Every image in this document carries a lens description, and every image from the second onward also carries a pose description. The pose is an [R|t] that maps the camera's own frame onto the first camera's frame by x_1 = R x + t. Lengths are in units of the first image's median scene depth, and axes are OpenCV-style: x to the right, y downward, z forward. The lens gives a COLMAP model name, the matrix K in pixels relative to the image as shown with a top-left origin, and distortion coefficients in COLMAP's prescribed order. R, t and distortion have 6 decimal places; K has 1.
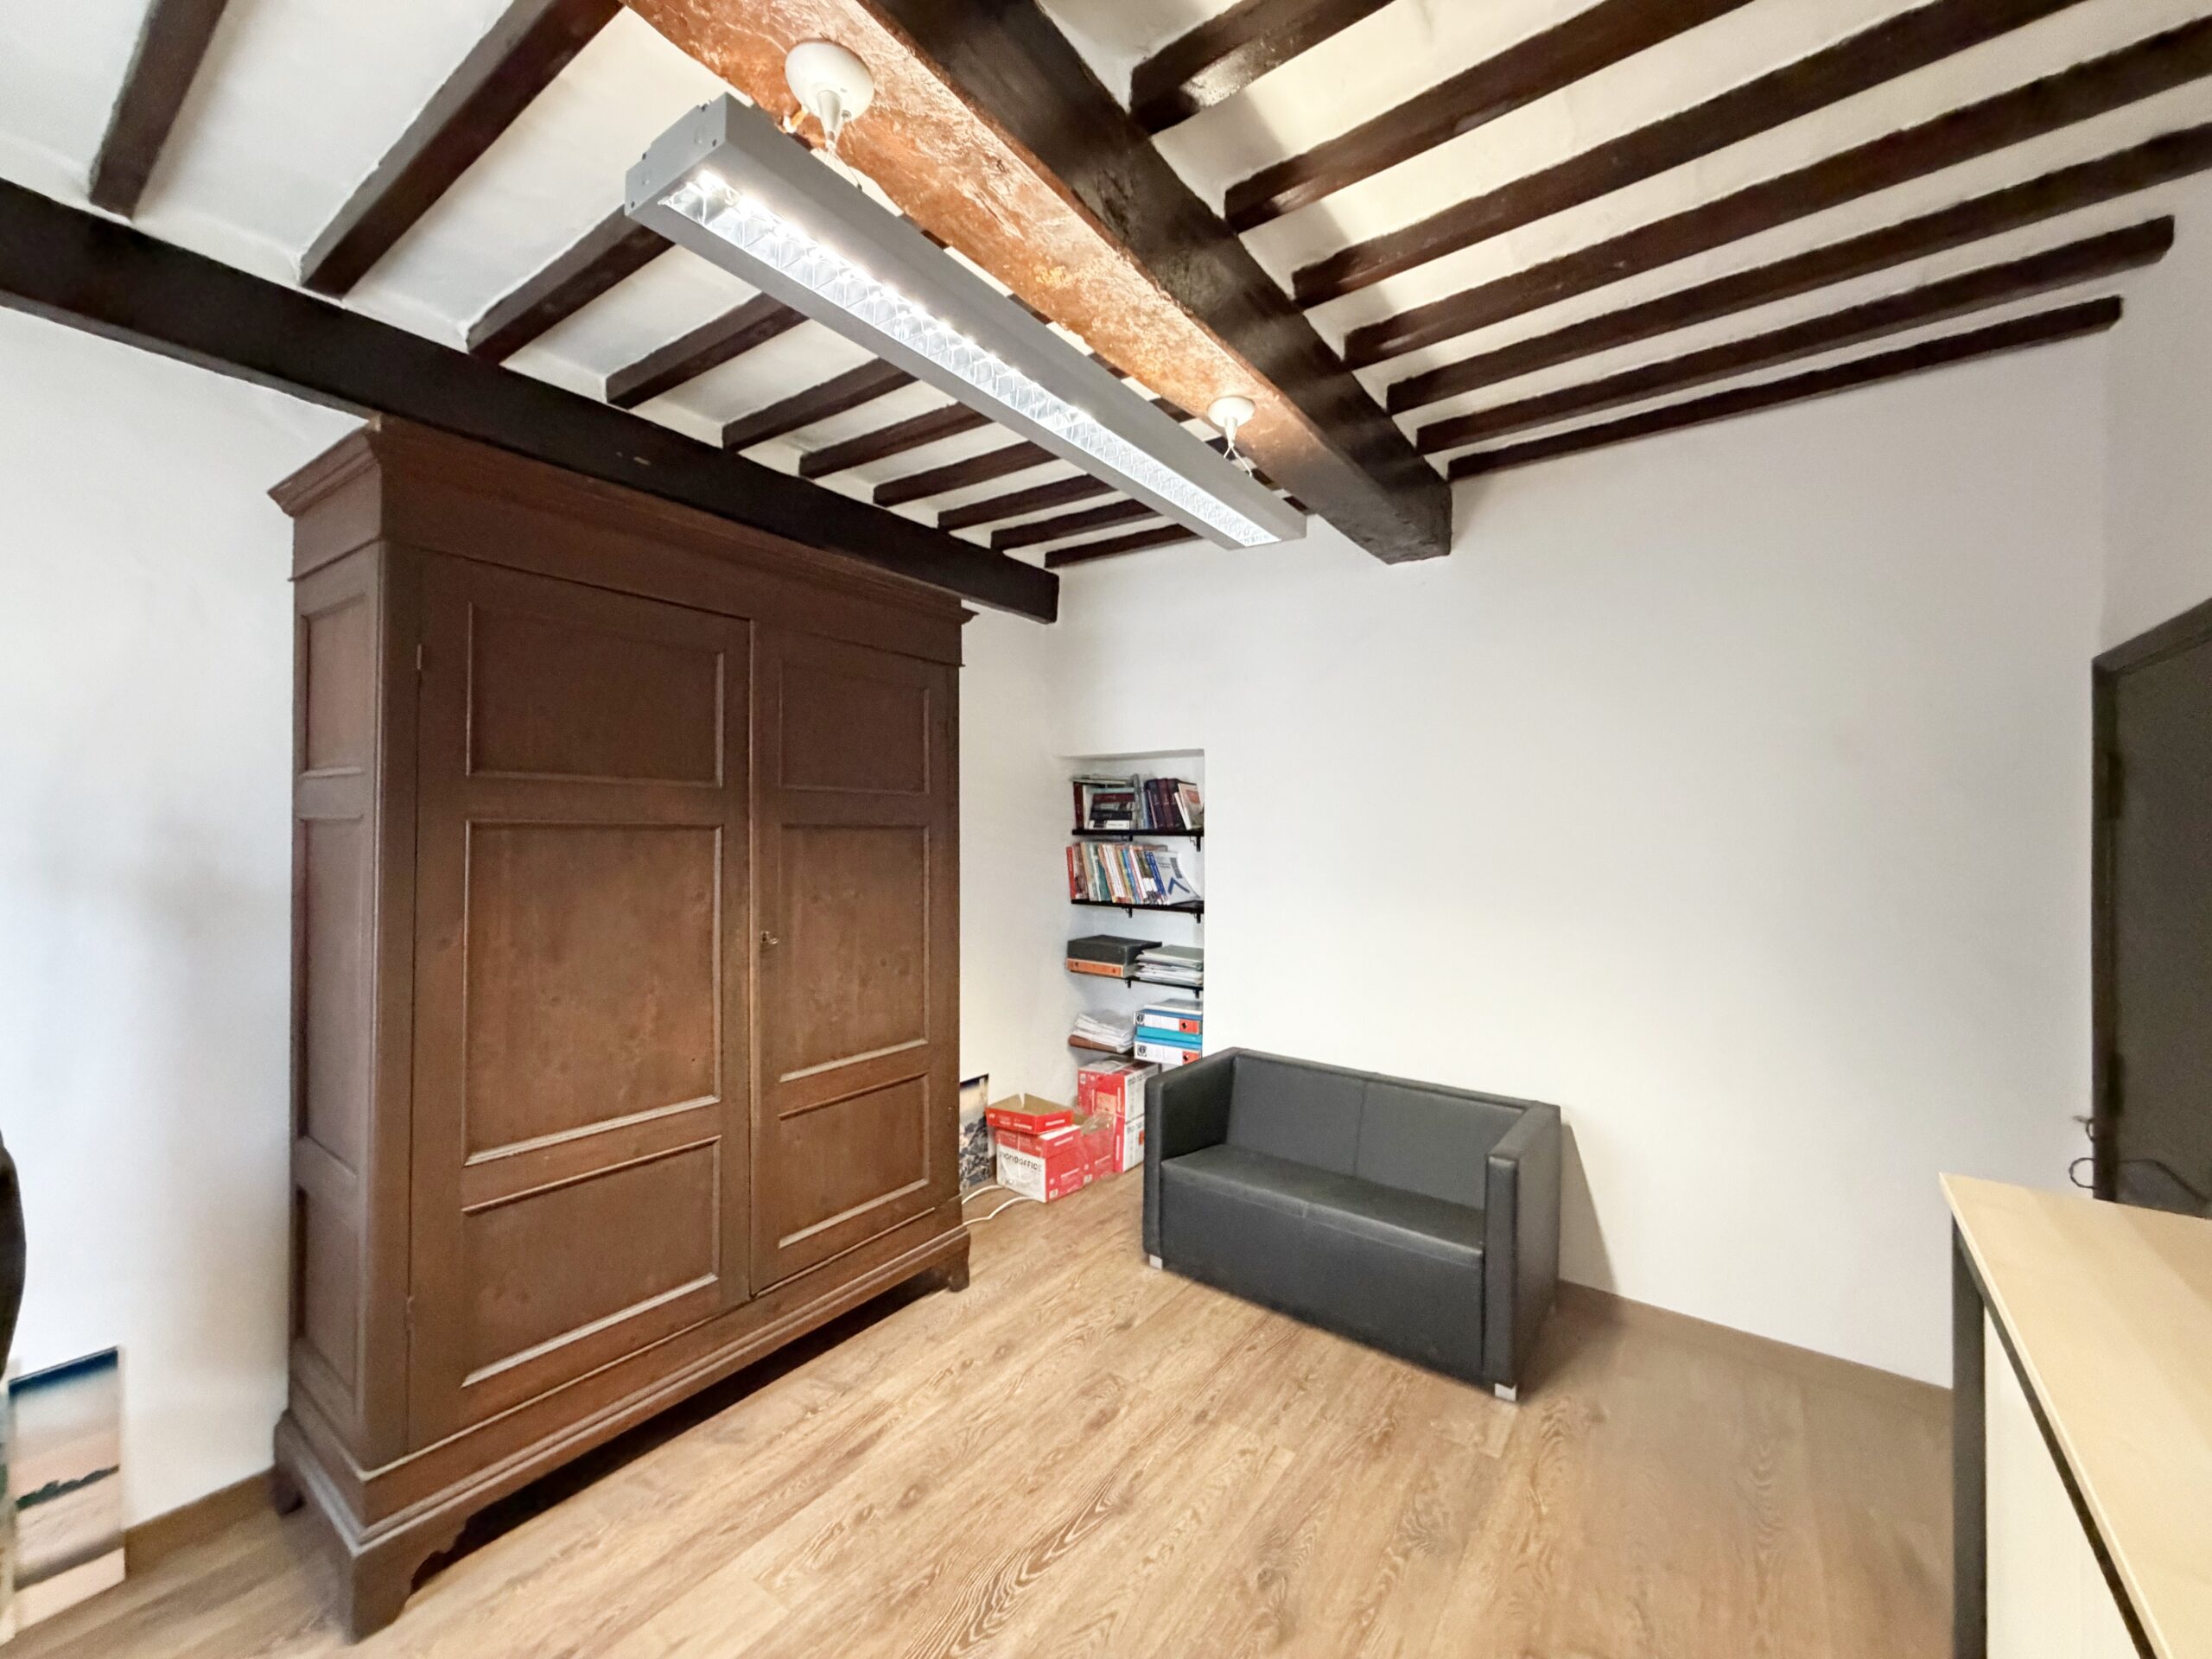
lens RADIAL K [[878.6, 0, 1100.0], [0, 878.6, 828.0], [0, 0, 1]] dist [-0.000464, 0.000313]
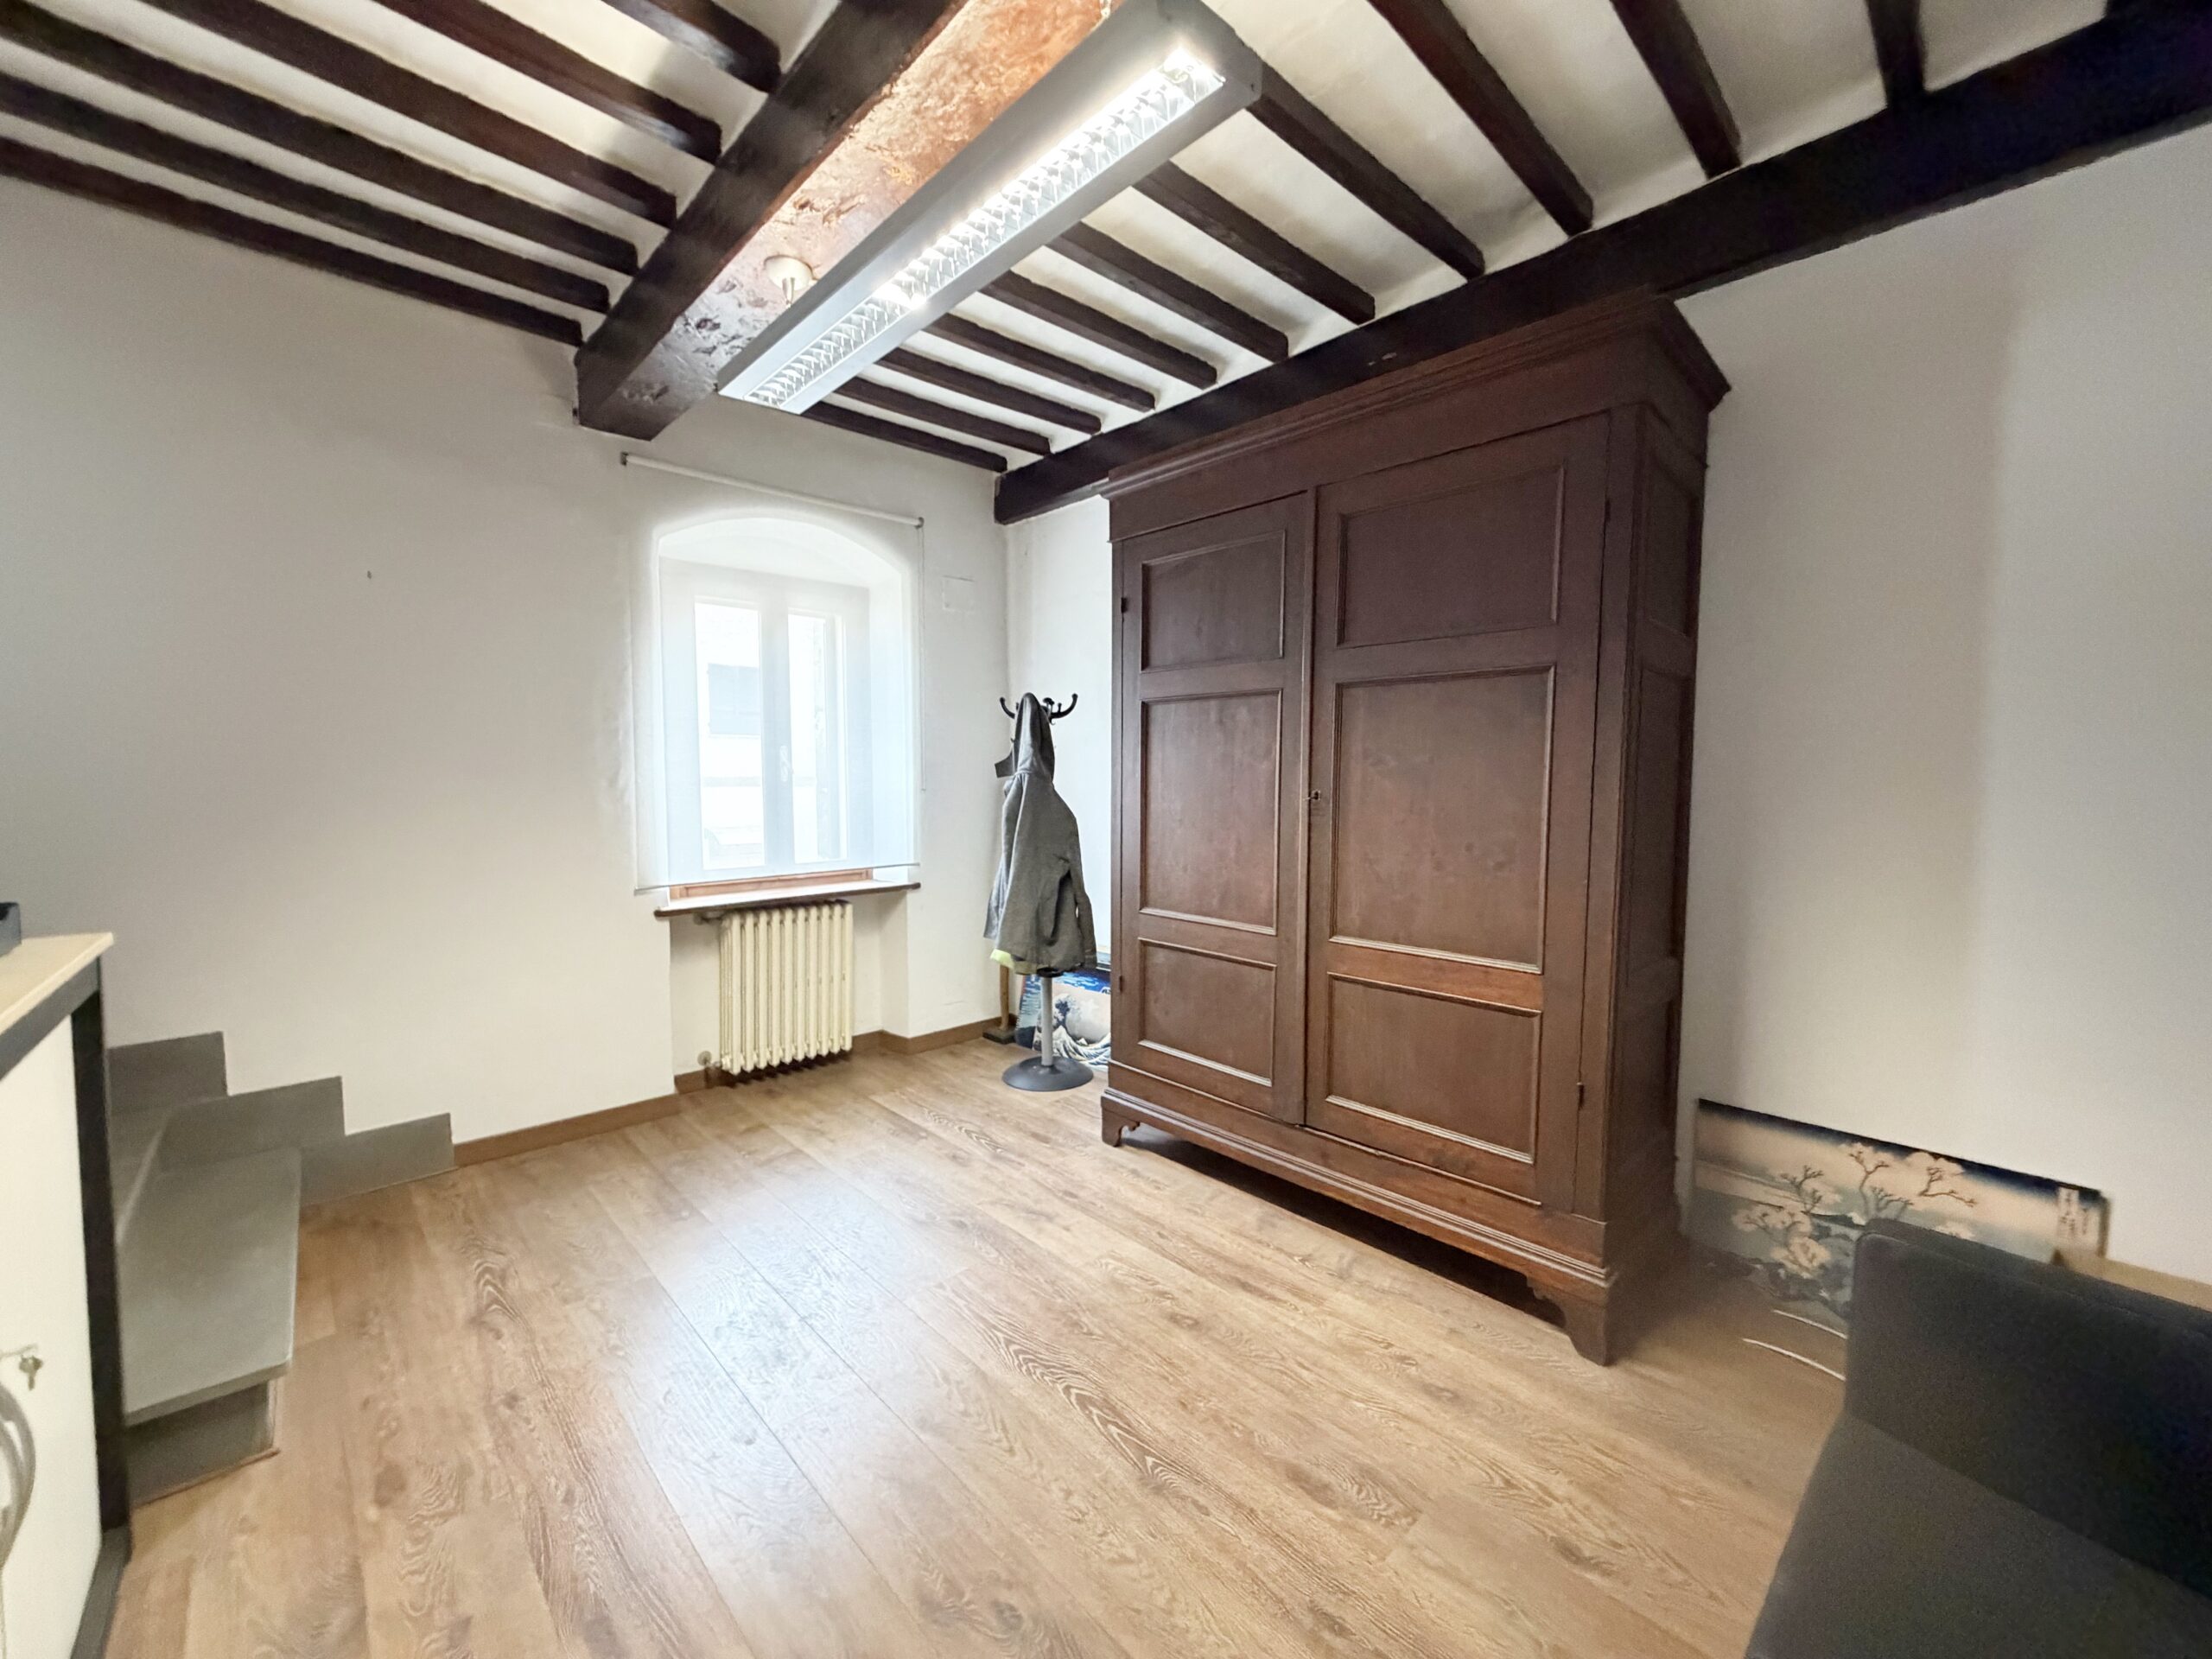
lens RADIAL K [[878.6, 0, 1100.0], [0, 878.6, 828.0], [0, 0, 1]] dist [-0.000464, 0.000313]
pose [[-0.187994, 0.054434, -0.980661, 0.676157], [0.001408, 0.998477, 0.055153, 0.103686], [0.982169, 0.008988, -0.187784, 0.932625]]
